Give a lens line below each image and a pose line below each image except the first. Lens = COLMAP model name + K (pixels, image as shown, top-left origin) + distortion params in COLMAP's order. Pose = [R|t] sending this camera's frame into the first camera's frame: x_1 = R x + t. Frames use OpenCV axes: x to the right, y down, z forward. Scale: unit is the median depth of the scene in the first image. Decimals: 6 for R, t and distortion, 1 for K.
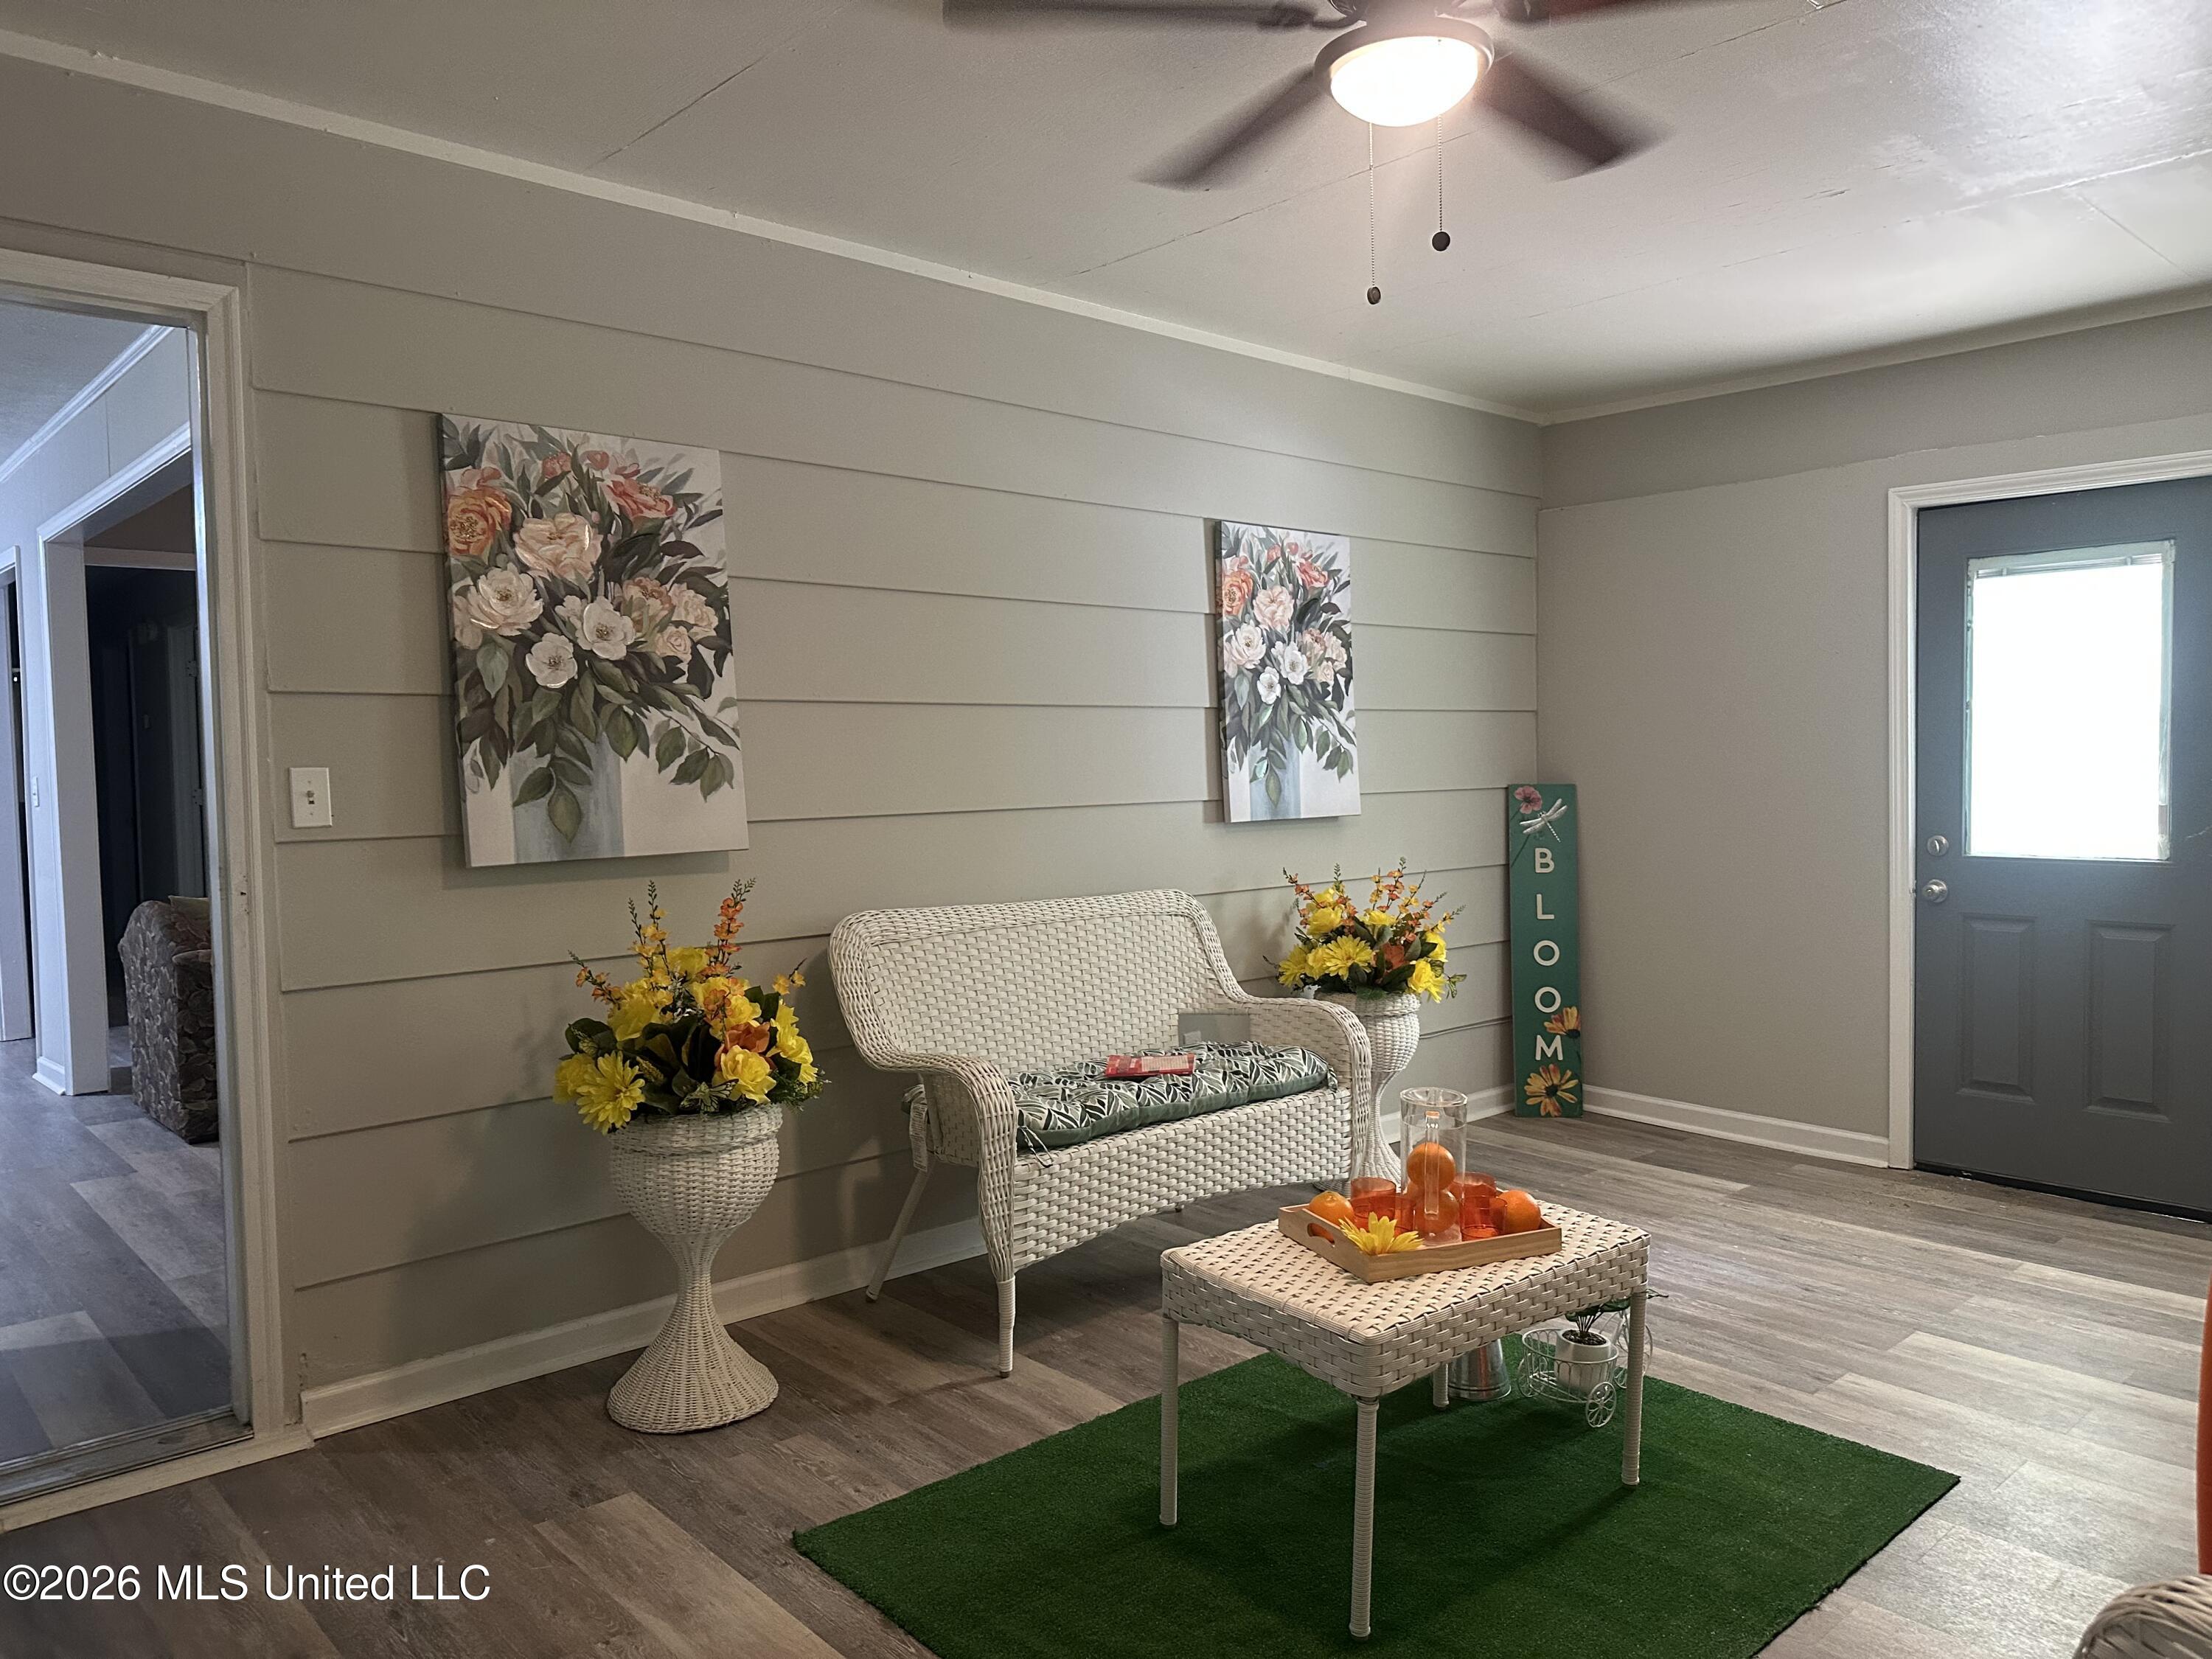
lens RADIAL K [[1532.7, 0, 1103.2], [0, 1532.7, 813.8], [0, 0, 1]] dist [0.052834, -0.065822]
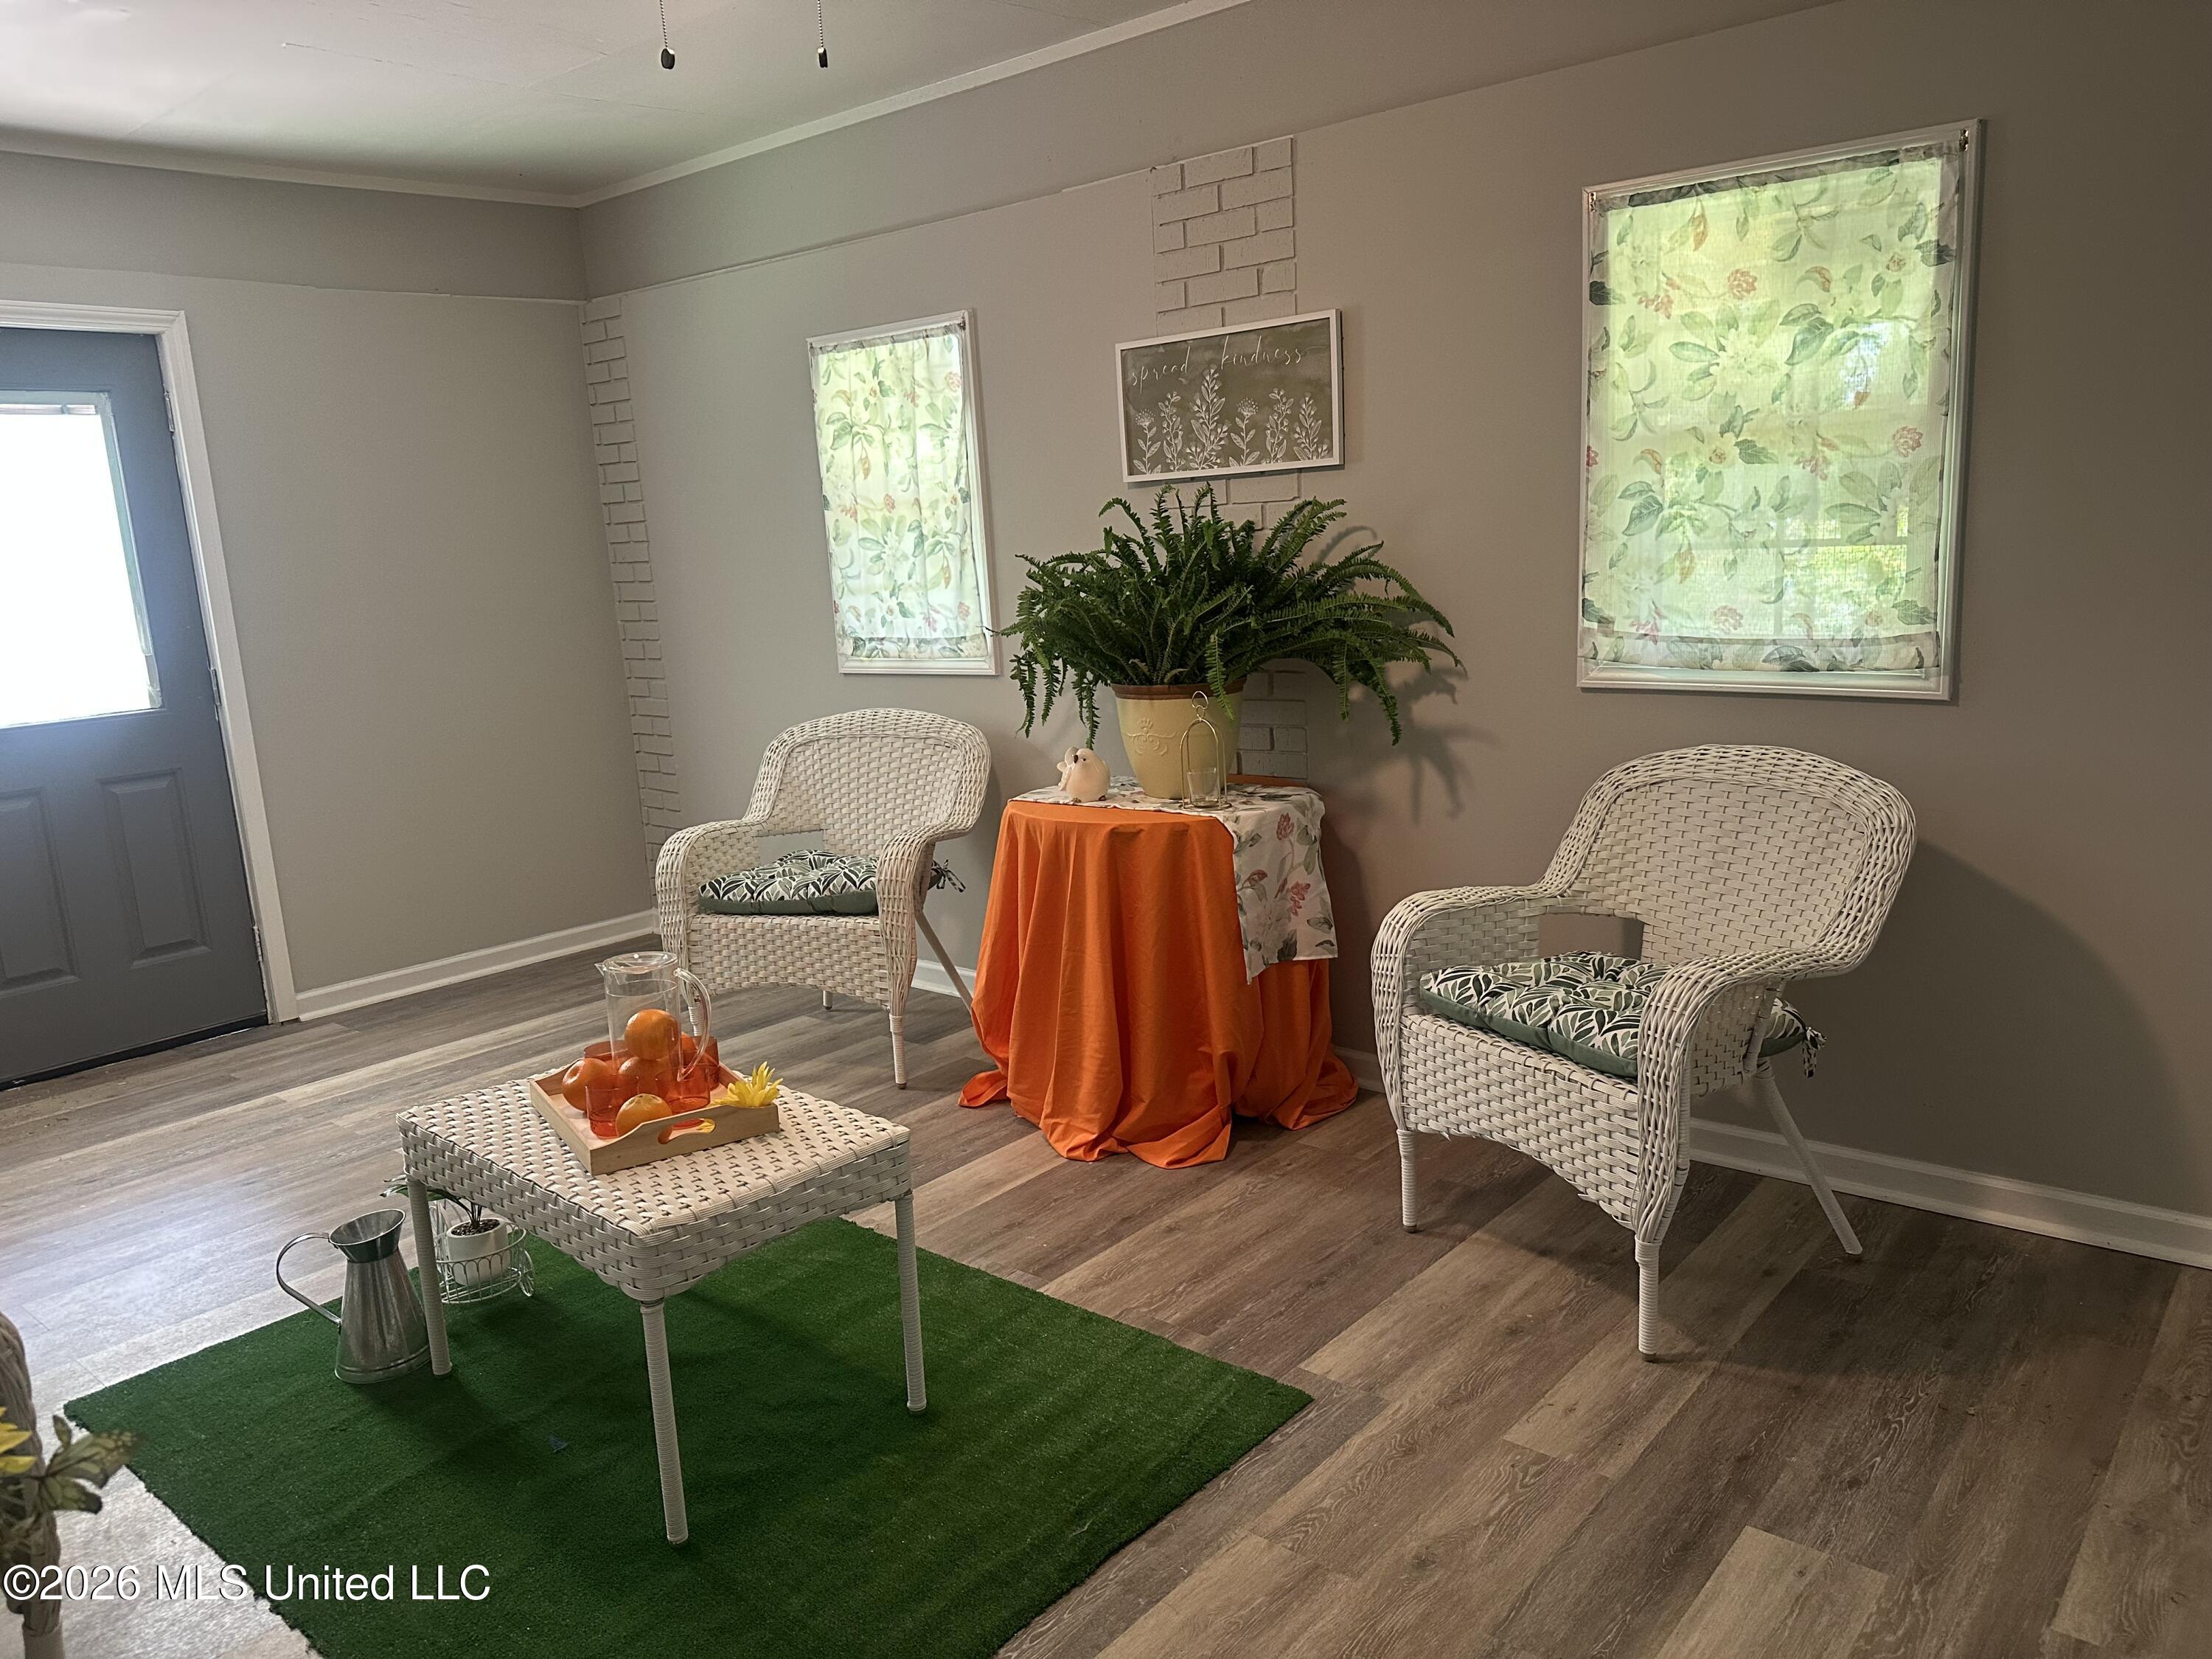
lens RADIAL K [[1532.7, 0, 1123.7], [0, 1532.7, 817.2], [0, 0, 1]] dist [0.052834, -0.065822]
pose [[-0.141239, -0.161244, 0.976756, -0.396105], [0.089660, 0.980508, 0.174829, -0.020403], [-0.985907, 0.112268, -0.124029, 0.454635]]
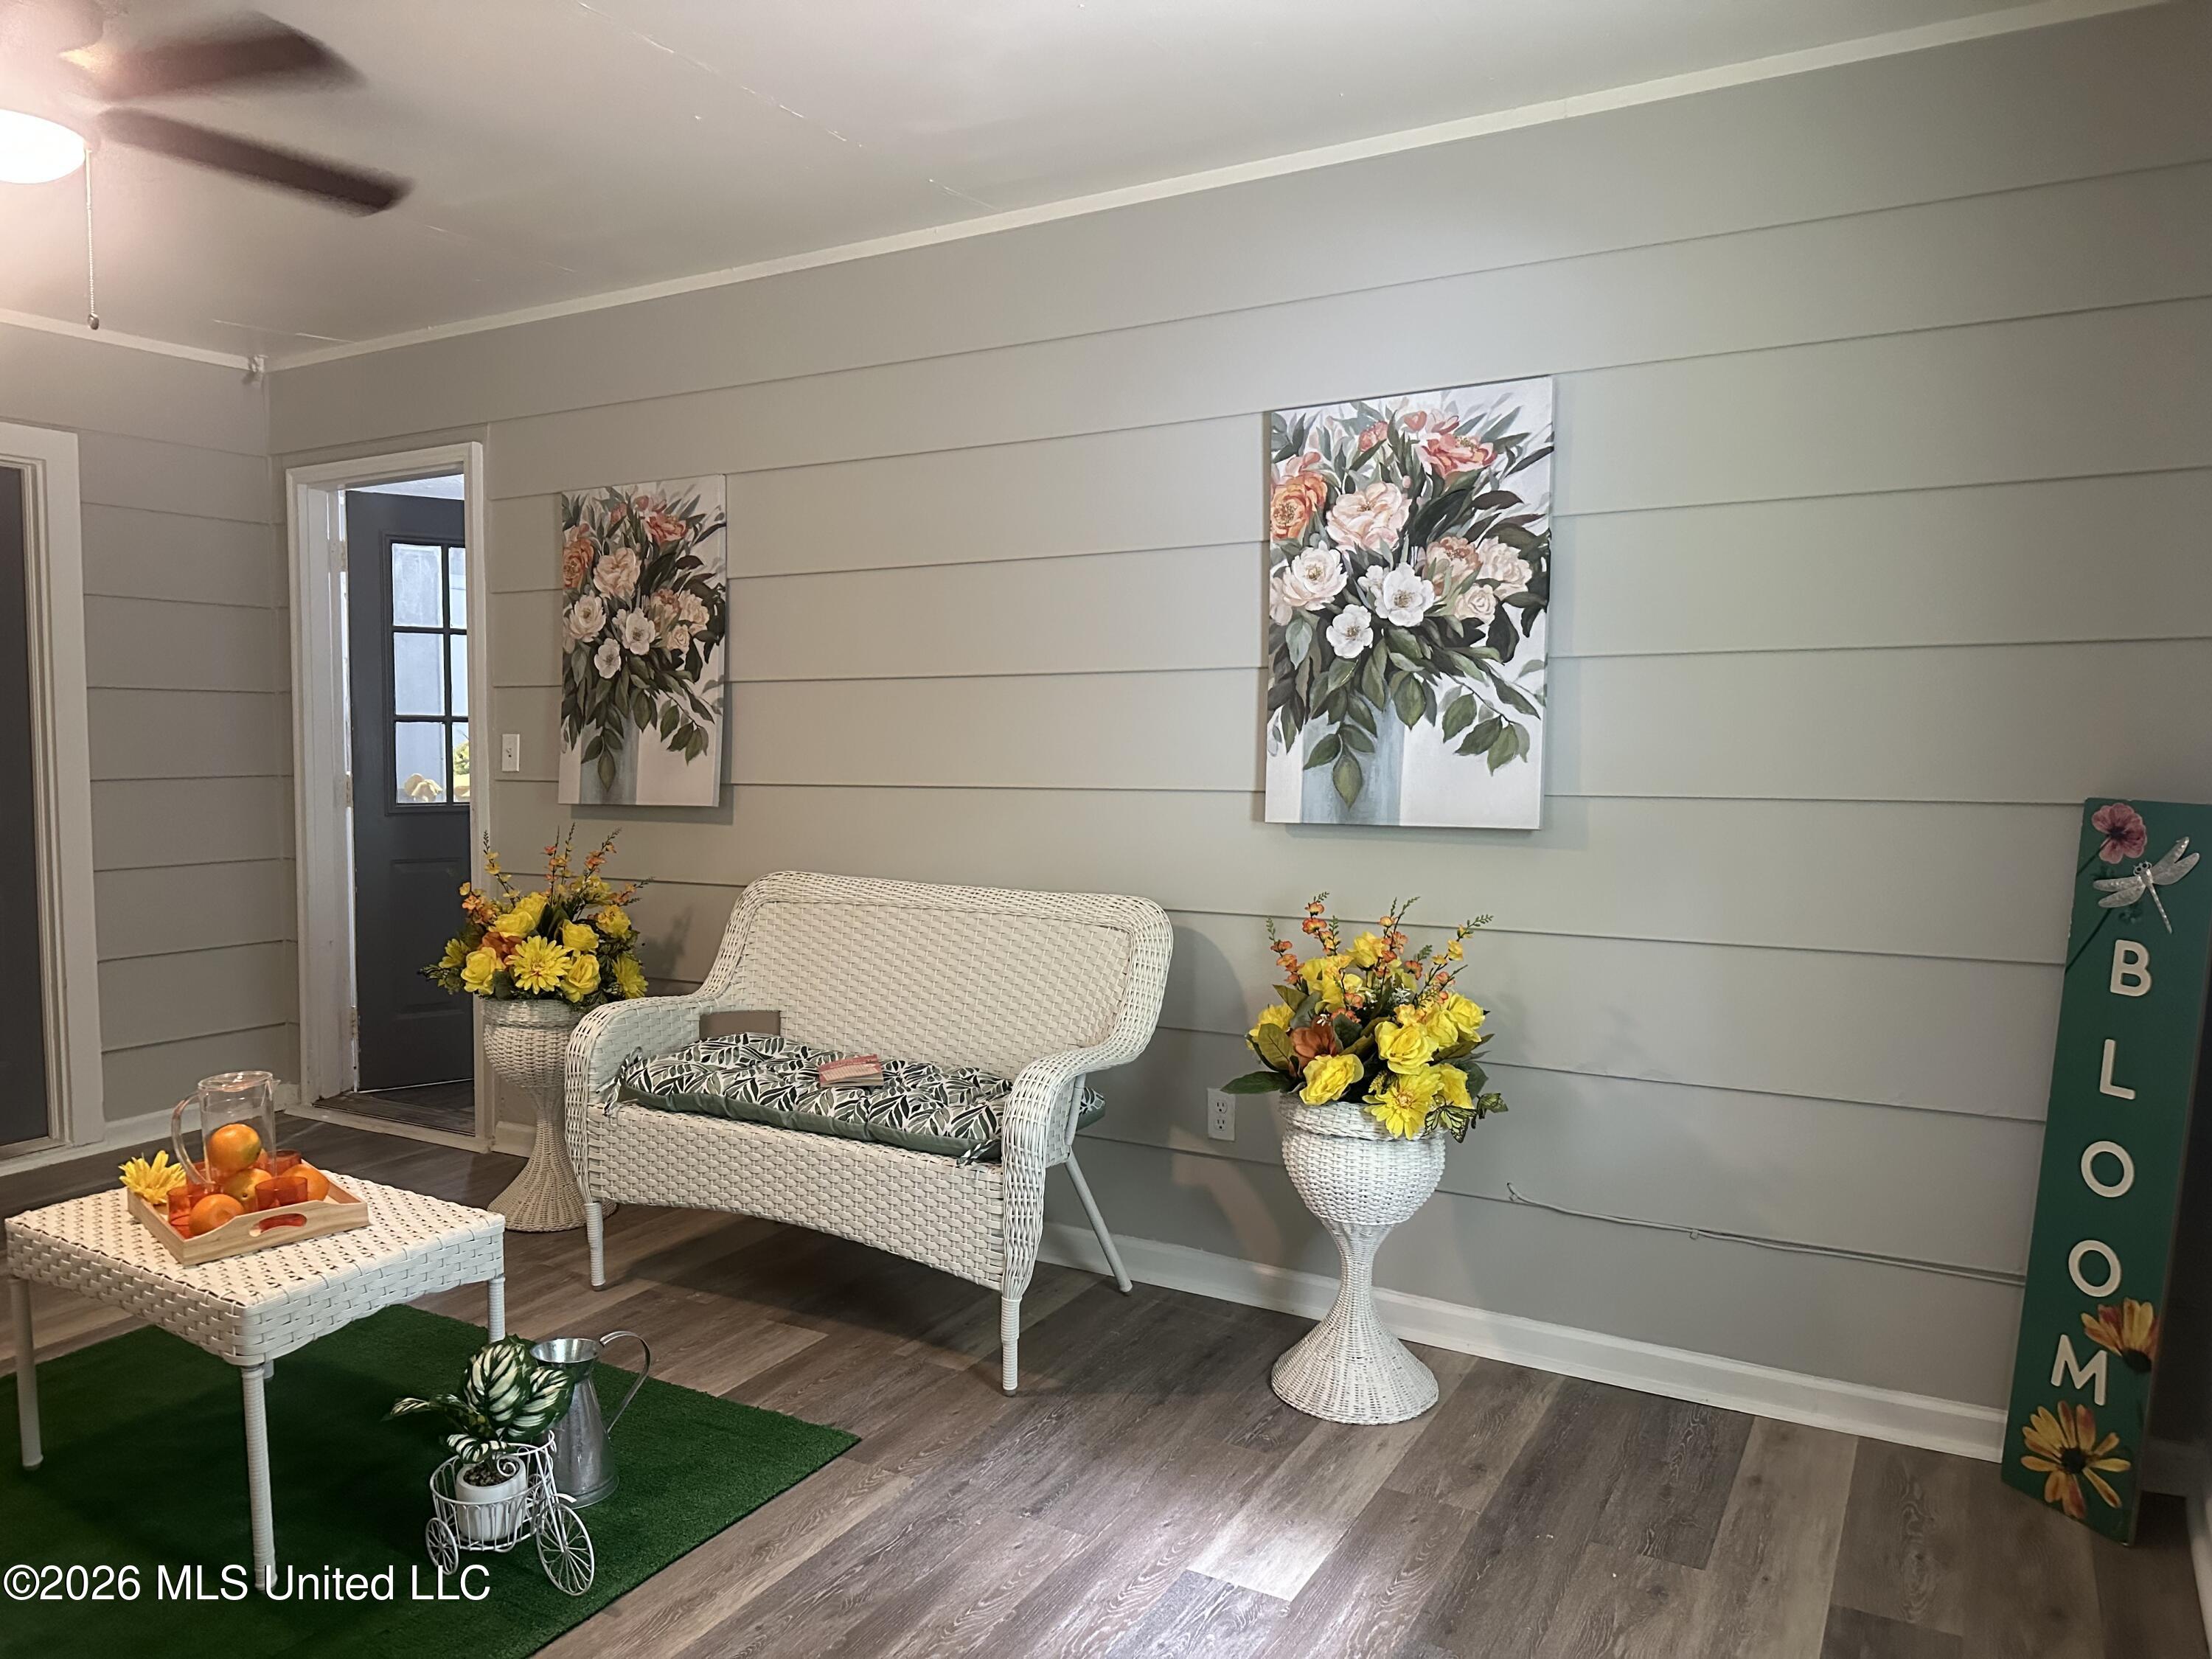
lens RADIAL K [[1532.7, 0, 1090.0], [0, 1532.7, 821.0], [0, 0, 1]] dist [0.052834, -0.065822]
pose [[0.311891, 0.065667, -0.947846, 0.738860], [-0.035492, 0.997718, 0.057443, -0.033637], [0.949455, 0.015725, 0.313510, 0.671548]]
